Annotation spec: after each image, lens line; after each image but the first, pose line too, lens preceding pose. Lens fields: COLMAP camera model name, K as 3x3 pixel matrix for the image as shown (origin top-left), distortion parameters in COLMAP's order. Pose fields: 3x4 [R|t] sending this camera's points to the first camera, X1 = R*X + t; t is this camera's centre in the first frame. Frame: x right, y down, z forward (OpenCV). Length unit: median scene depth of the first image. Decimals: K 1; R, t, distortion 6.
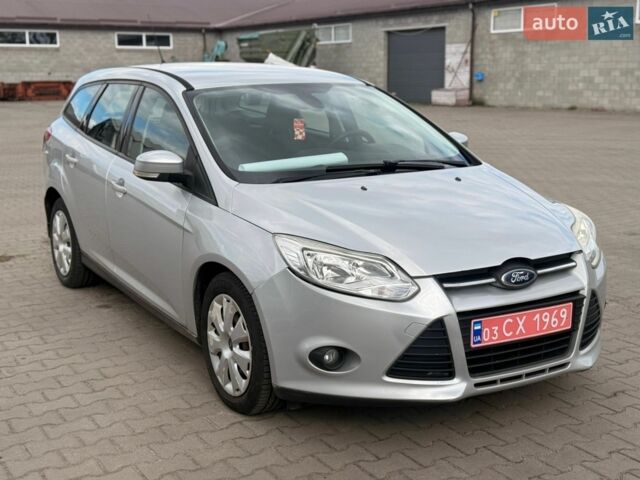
lens RADIAL K [[880.6, 0, 320.0], [0, 880.6, 240.0], [0, 0, 1]] dist [0.148636, -0.121052]
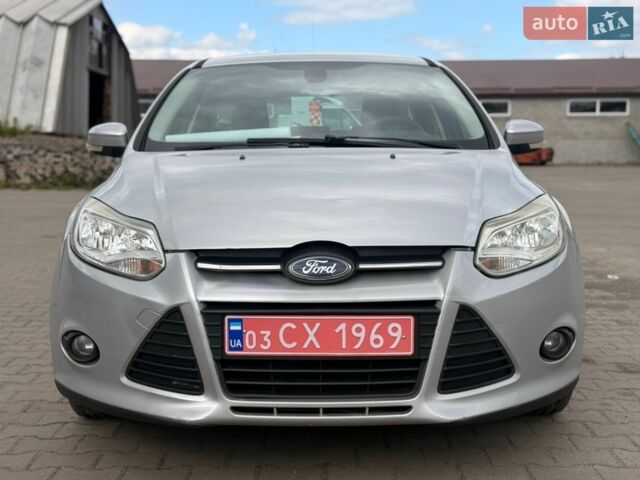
lens RADIAL K [[880.6, 0, 320.0], [0, 880.6, 240.0], [0, 0, 1]] dist [0.148636, -0.121052]
pose [[0.867521, 0.061815, -0.493544, 0.573695], [-0.101385, 0.993392, -0.053788, 0.057947], [0.486958, 0.096700, 0.868056, 0.390382]]
